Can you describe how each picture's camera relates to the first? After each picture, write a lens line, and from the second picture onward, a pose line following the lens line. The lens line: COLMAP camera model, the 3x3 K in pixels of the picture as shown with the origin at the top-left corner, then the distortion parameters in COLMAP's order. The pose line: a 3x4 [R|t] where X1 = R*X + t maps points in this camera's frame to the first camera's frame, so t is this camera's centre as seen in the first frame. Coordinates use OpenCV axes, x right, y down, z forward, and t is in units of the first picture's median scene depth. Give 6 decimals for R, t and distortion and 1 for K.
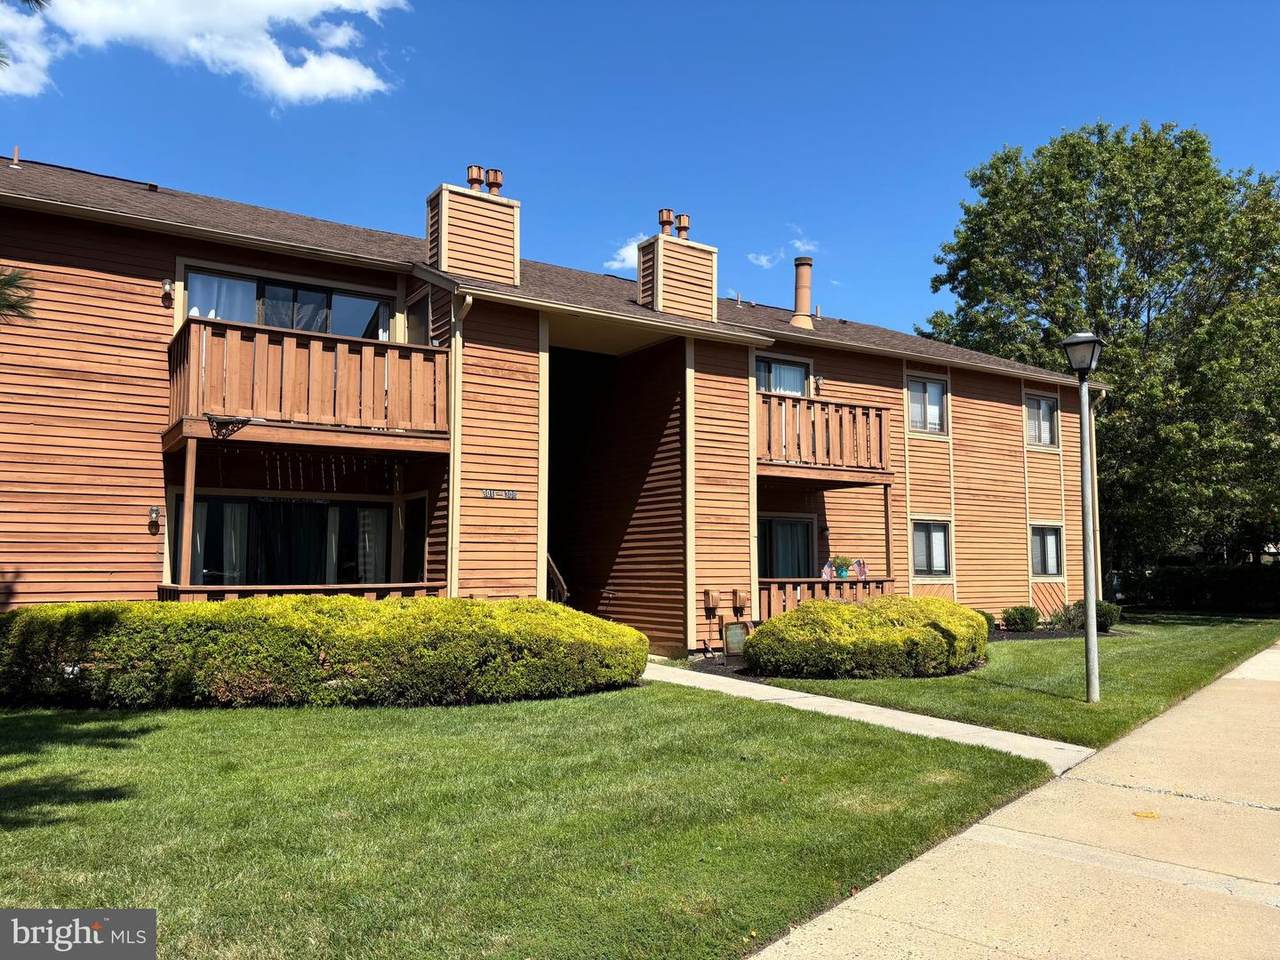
lens RADIAL K [[972.0, 0, 635.3], [0, 972.0, 481.8], [0, 0, 1]] dist [0.033128, -0.034763]
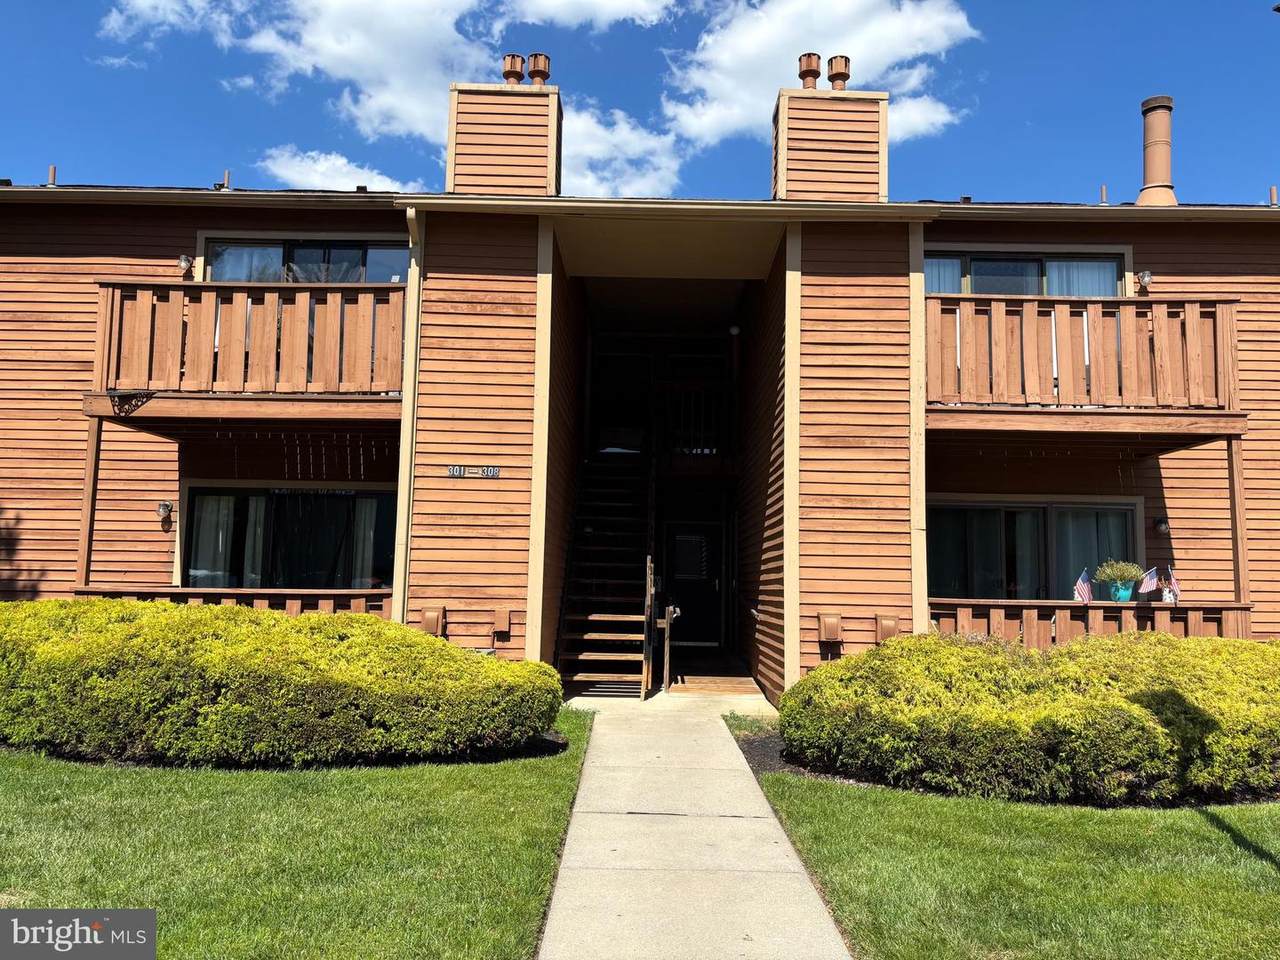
lens RADIAL K [[972.0, 0, 637.8], [0, 972.0, 474.7], [0, 0, 1]] dist [0.033128, -0.034763]
pose [[0.835596, -0.047178, -0.547316, 0.354349], [0.030834, 0.998763, -0.039018, 0.046260], [0.548479, 0.015727, 0.836016, 0.440202]]
